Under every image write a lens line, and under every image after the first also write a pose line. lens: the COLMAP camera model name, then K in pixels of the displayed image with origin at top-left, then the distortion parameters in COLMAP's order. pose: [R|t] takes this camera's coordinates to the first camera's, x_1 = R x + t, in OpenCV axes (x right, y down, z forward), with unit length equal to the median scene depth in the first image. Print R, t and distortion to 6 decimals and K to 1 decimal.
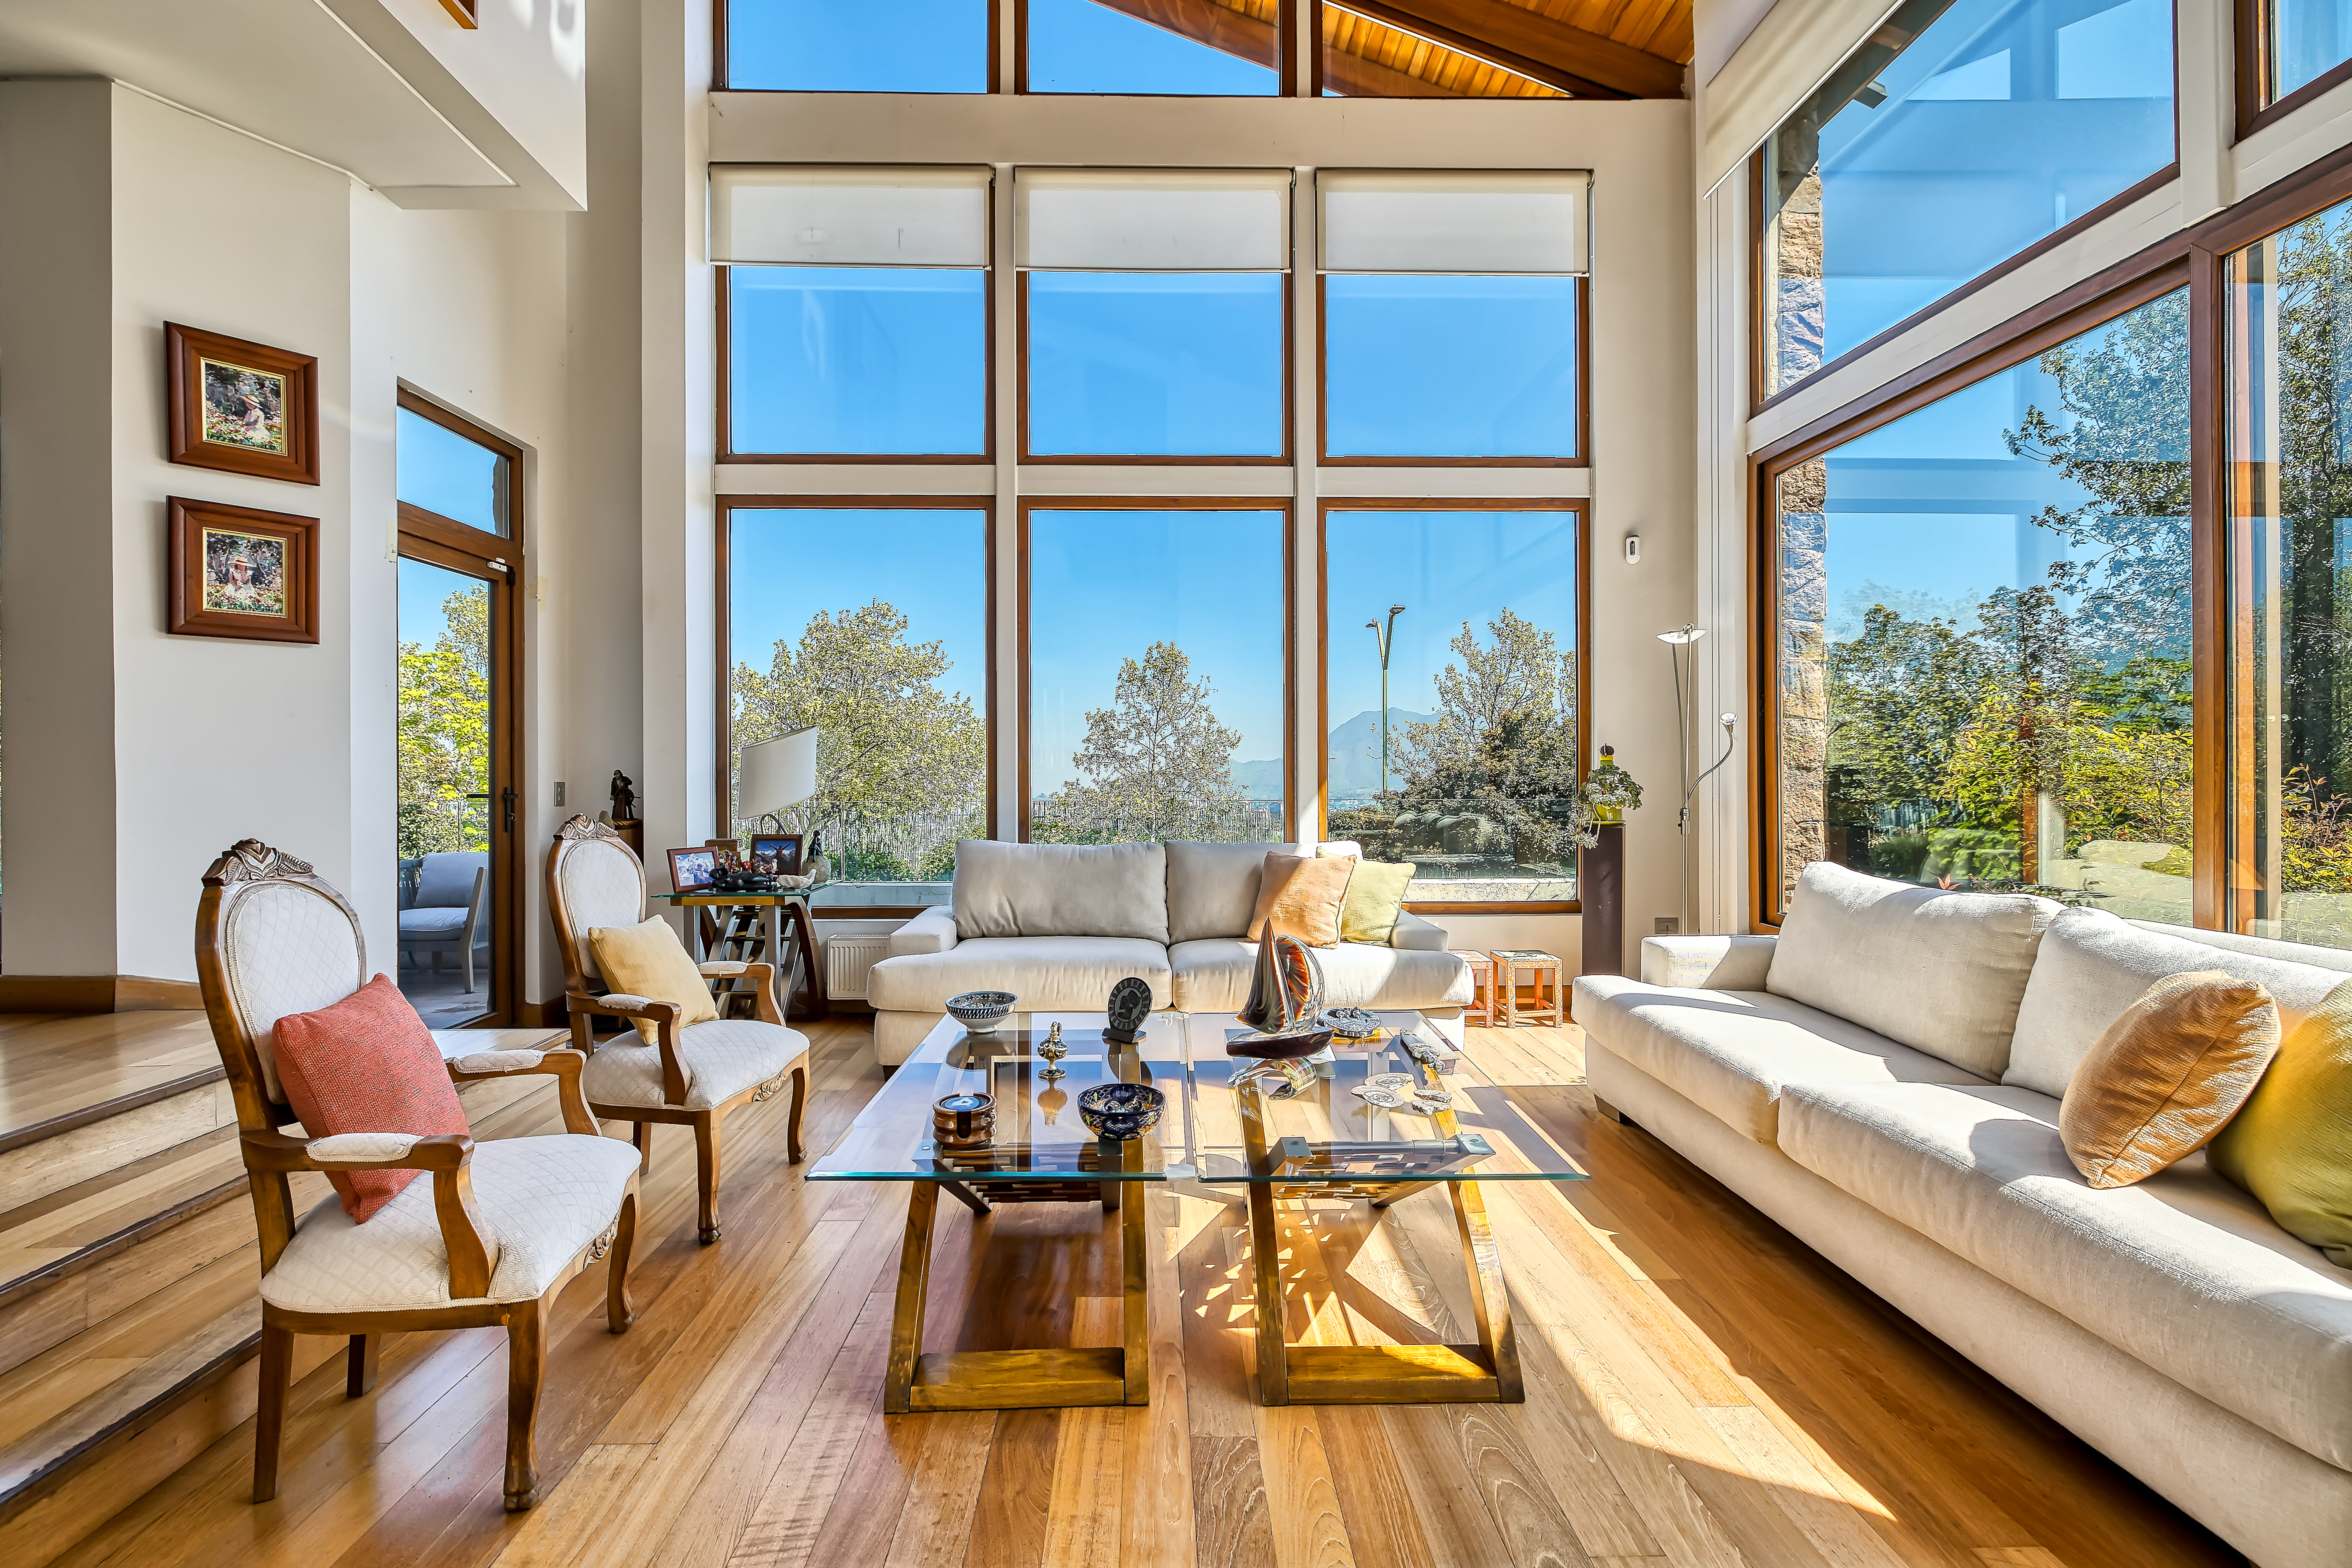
lens RADIAL K [[1014.1, 0, 1180.5], [0, 1014.1, 782.5], [0, 0, 1]] dist [-0.000961, -0.000114]
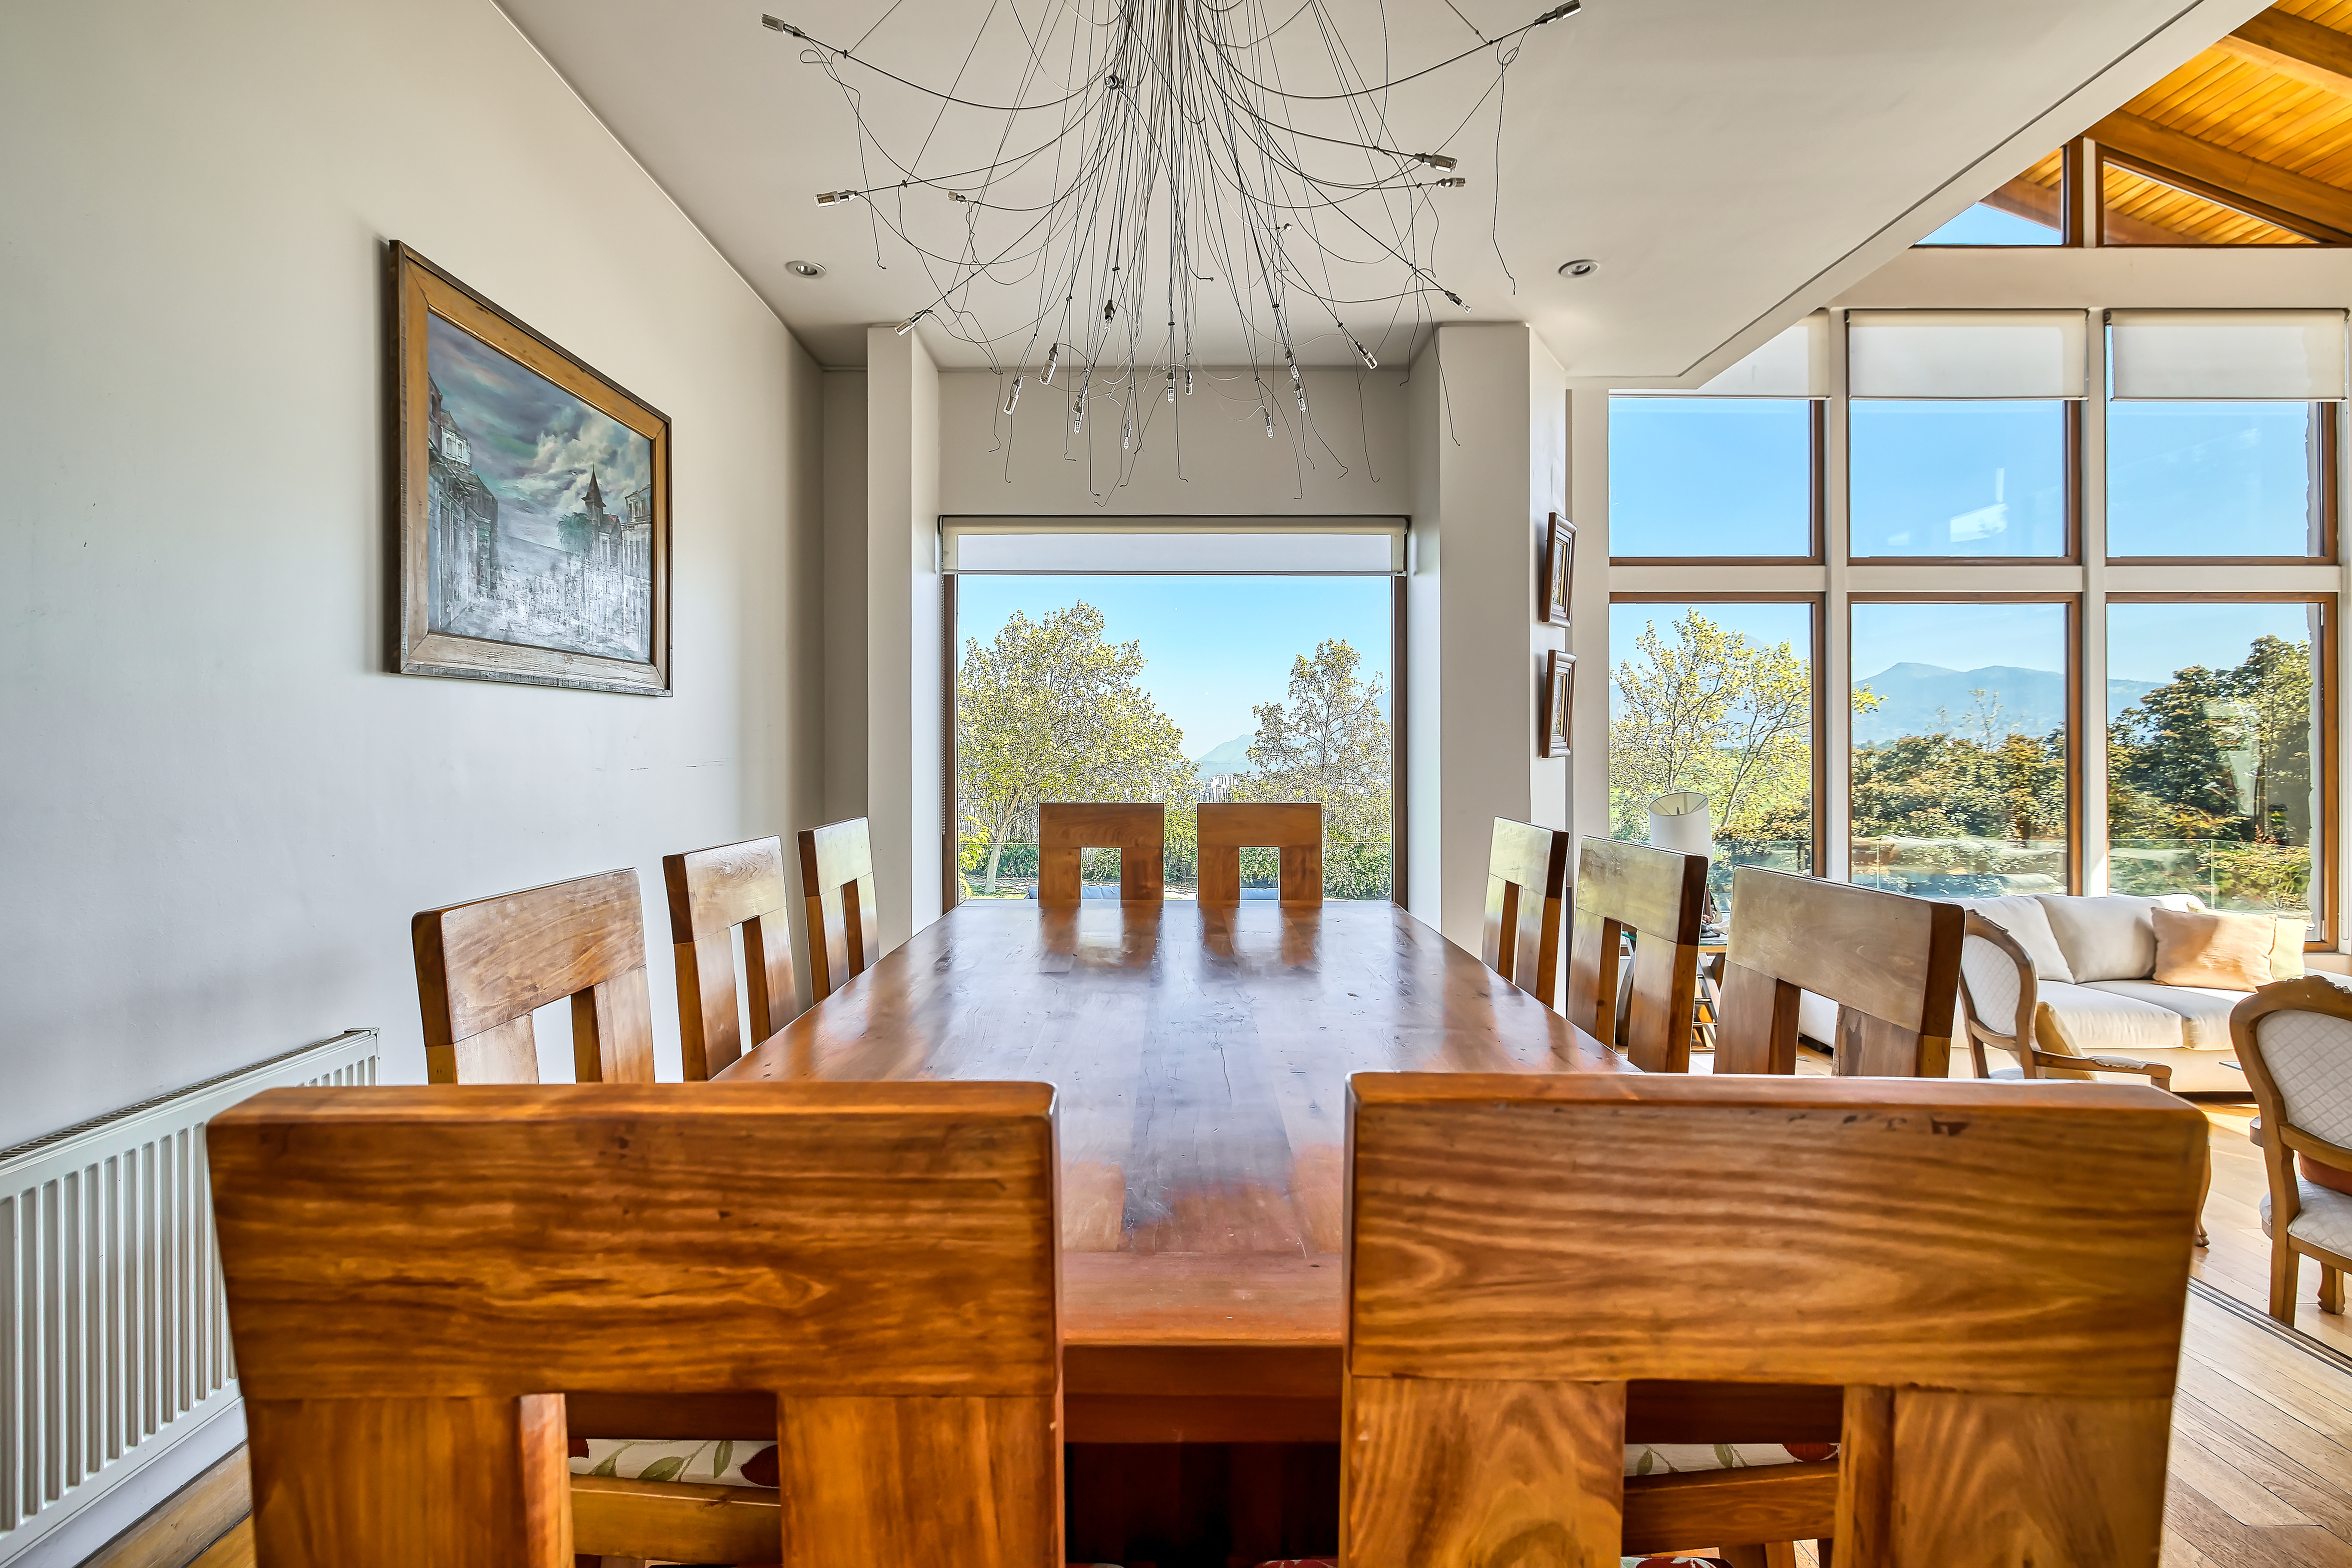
lens RADIAL K [[1014.1, 0, 1168.4], [0, 1014.1, 758.7], [0, 0, 1]] dist [-0.000961, -0.000114]
pose [[0.999844, 0.000334, -0.017659, -0.886705], [-0.000327, 1.000000, 0.000415, -0.089627], [0.017659, -0.000409, 0.999844, -0.171167]]
